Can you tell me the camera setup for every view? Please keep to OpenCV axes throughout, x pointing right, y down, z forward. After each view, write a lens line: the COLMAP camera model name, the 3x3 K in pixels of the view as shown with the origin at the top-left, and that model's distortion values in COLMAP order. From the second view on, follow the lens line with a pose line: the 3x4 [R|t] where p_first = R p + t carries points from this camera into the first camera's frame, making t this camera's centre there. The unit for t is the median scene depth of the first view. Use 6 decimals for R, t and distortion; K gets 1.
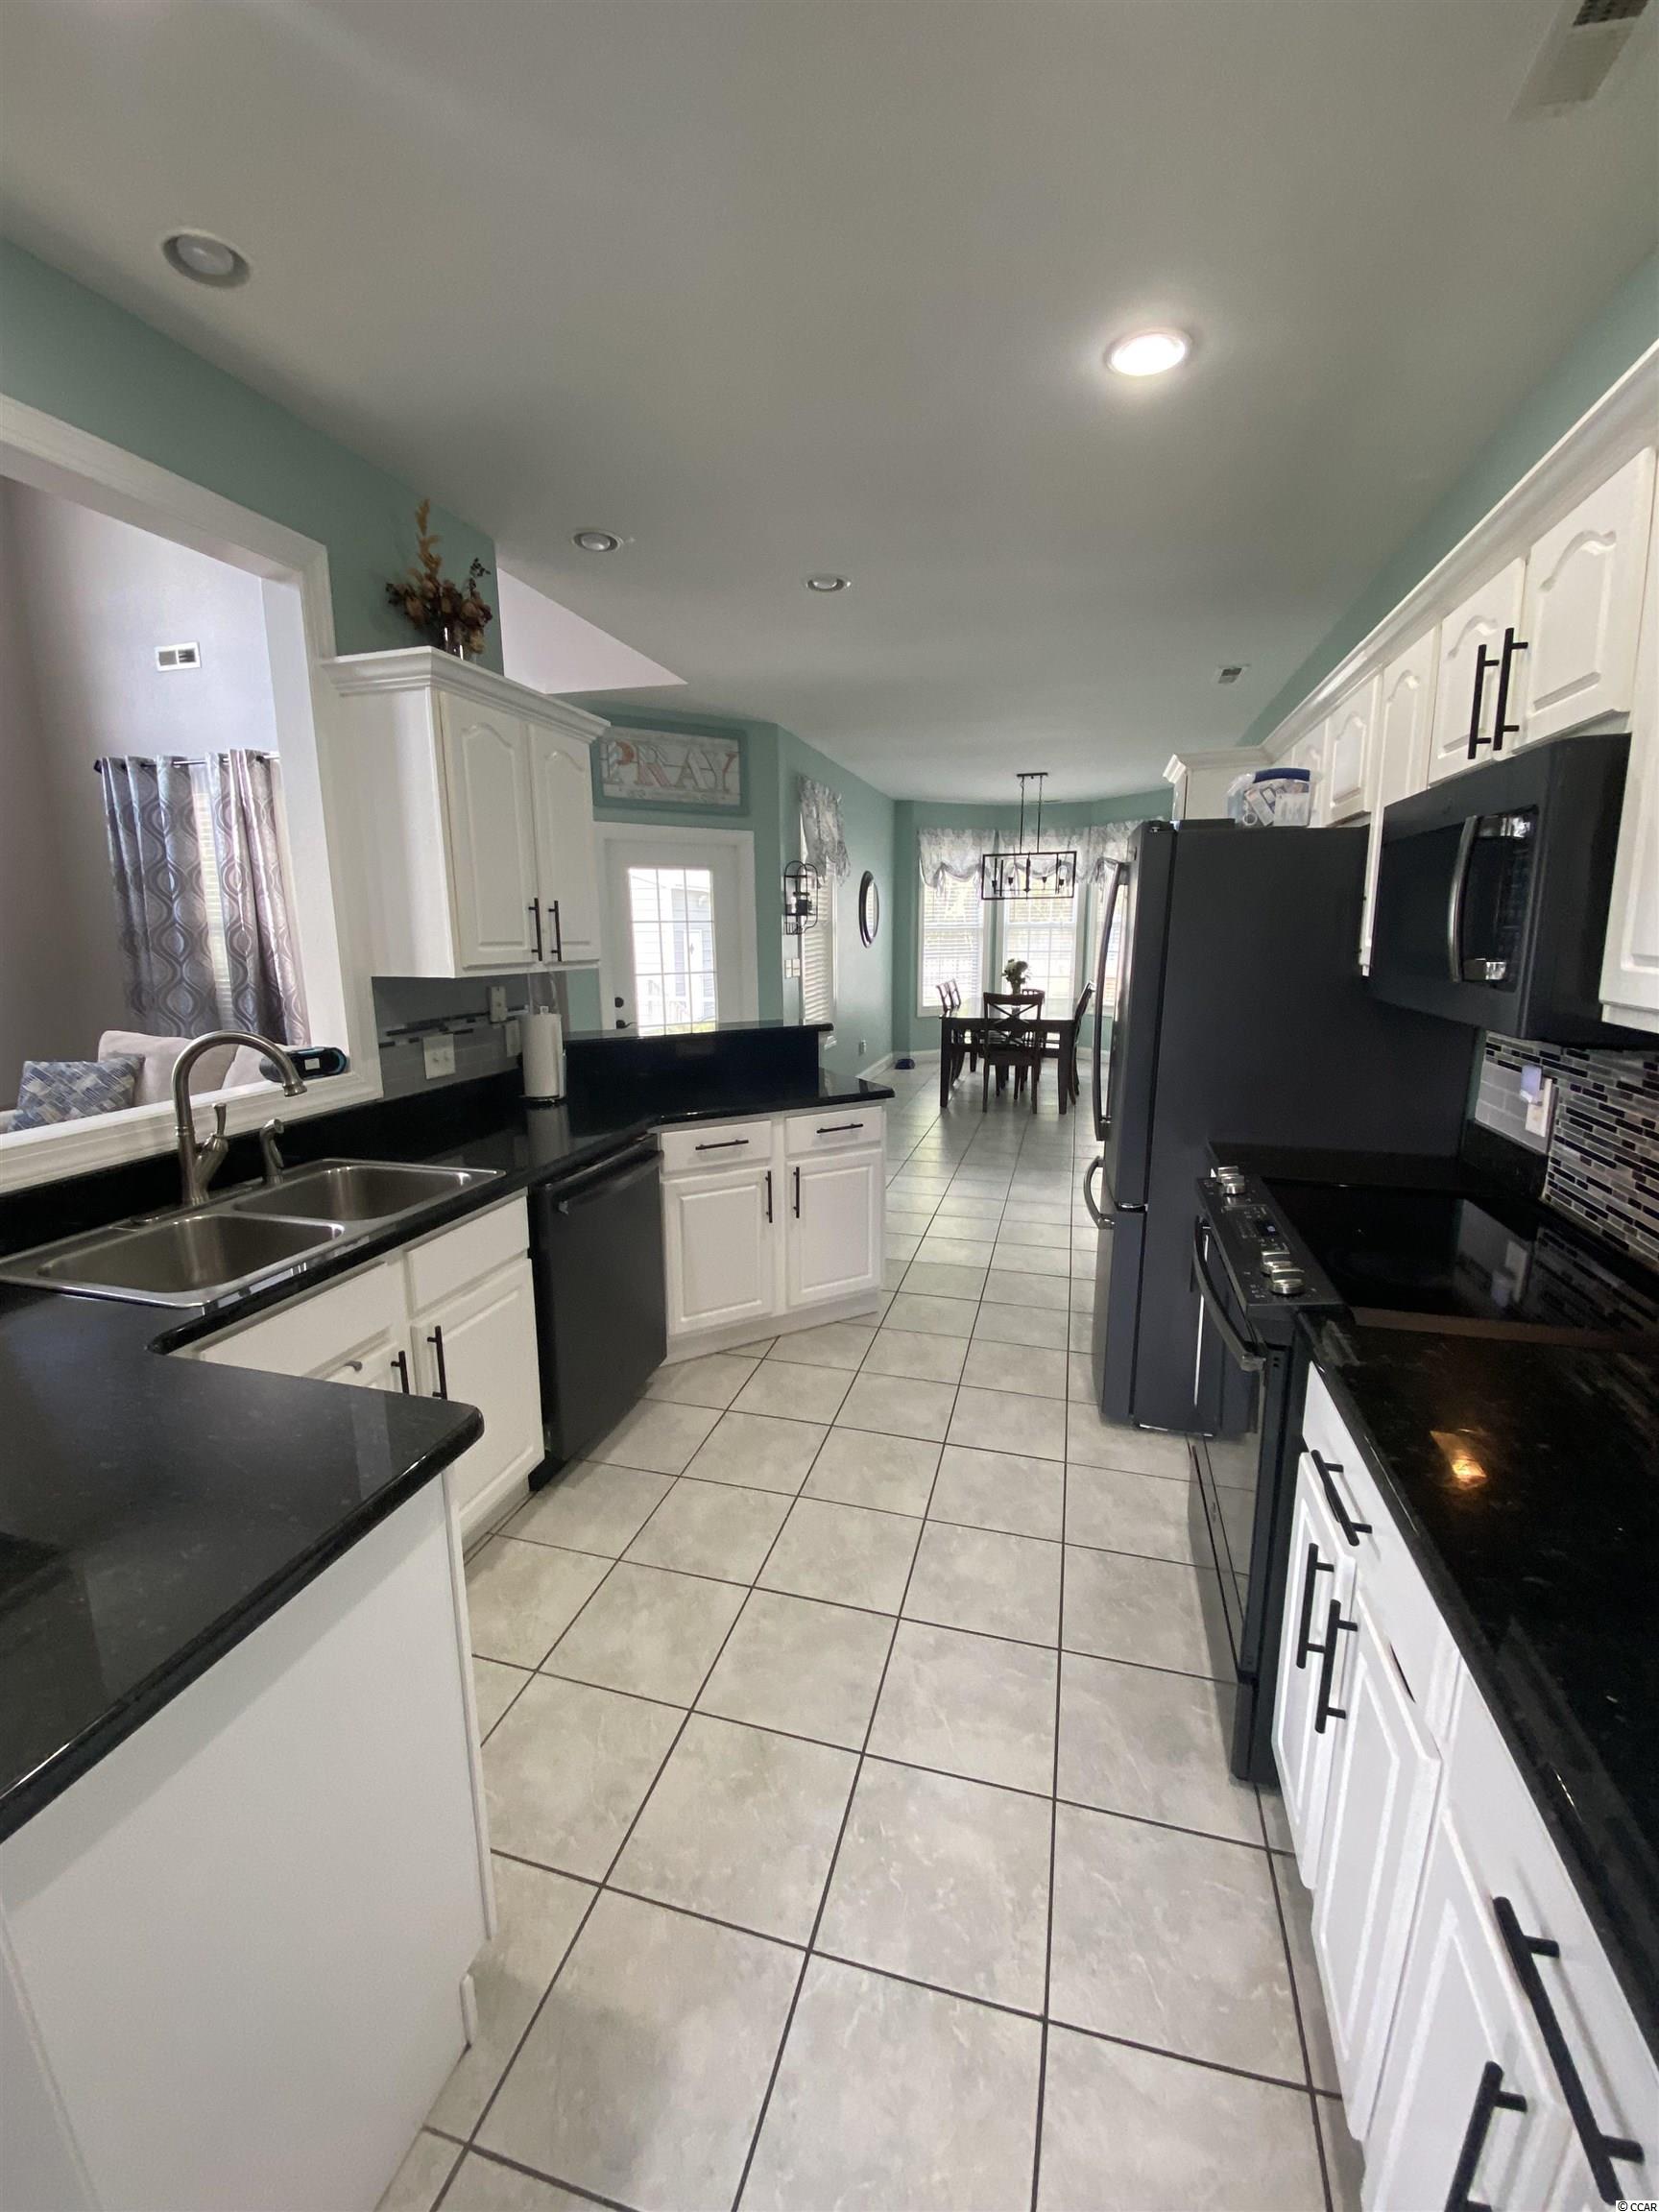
lens RADIAL K [[912.9, 0, 820.0], [0, 912.9, 1101.3], [0, 0, 1]] dist [0.001859, -0.003532]
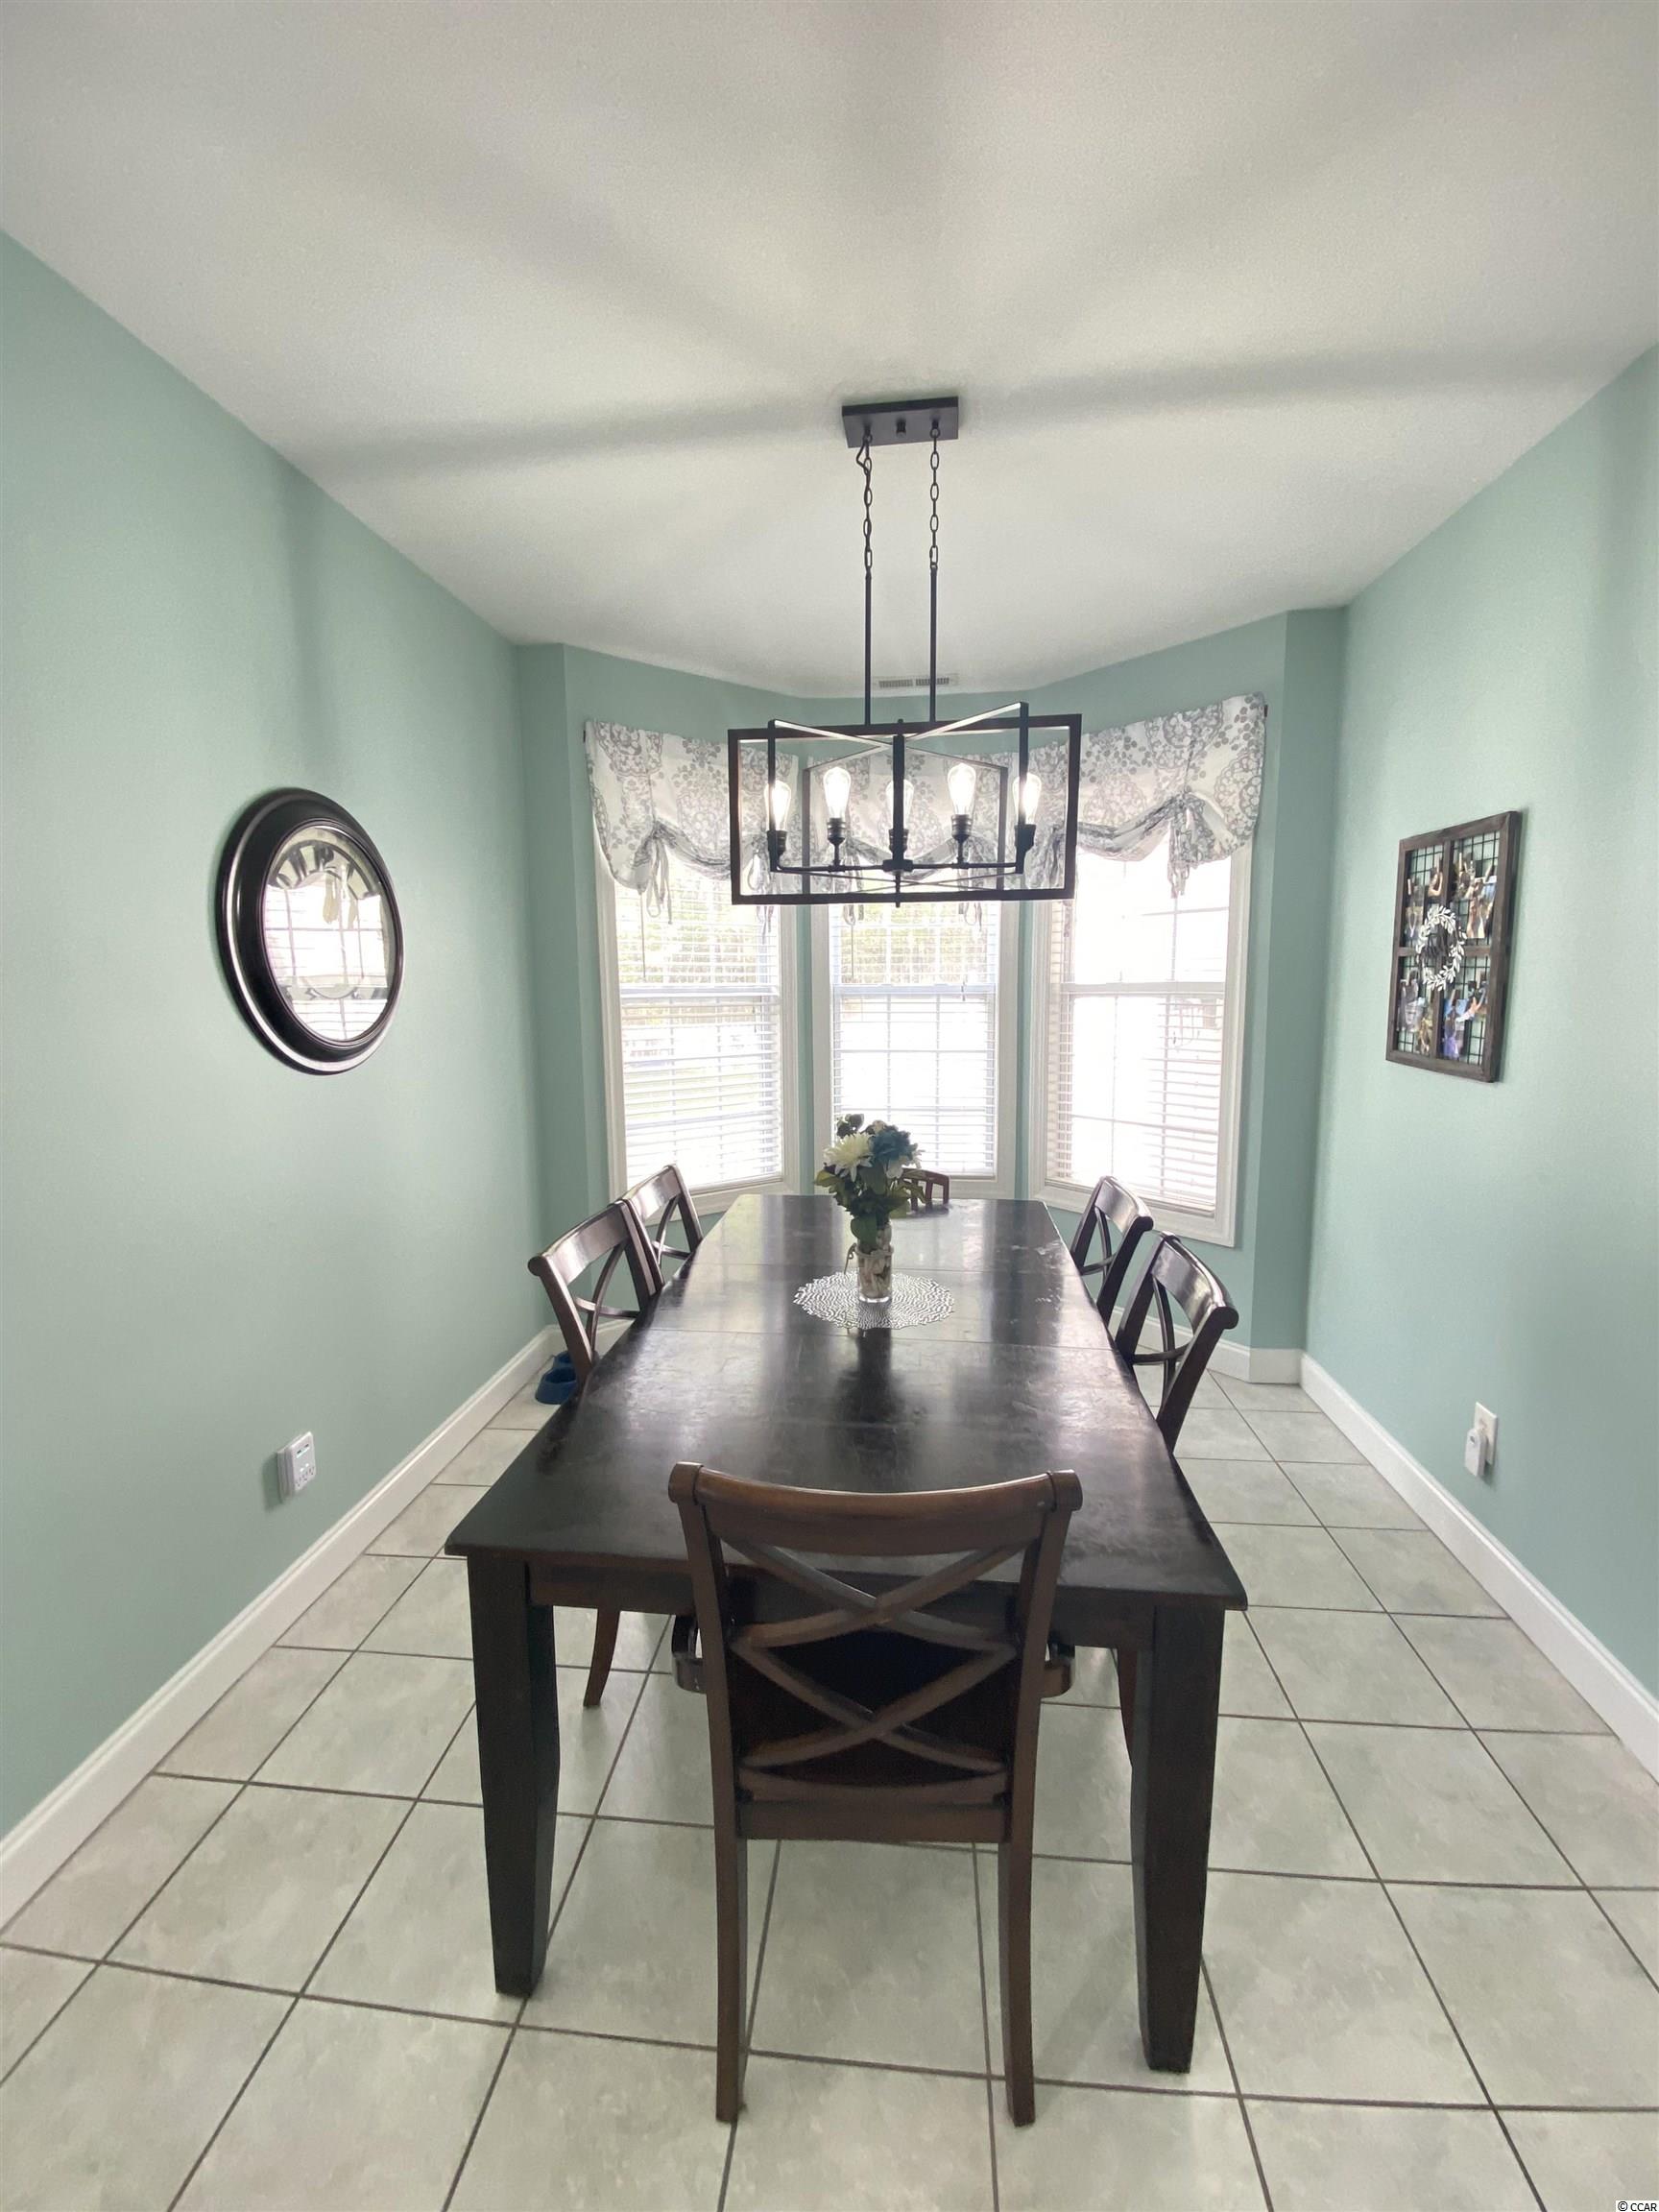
lens RADIAL K [[912.9, 0, 825.9], [0, 912.9, 1108.2], [0, 0, 1]] dist [0.001859, -0.003532]
pose [[0.983055, -0.028166, 0.181134, 0.130602], [0.039655, 0.997403, -0.060126, -0.120249], [-0.178970, 0.066290, 0.981619, 0.629842]]
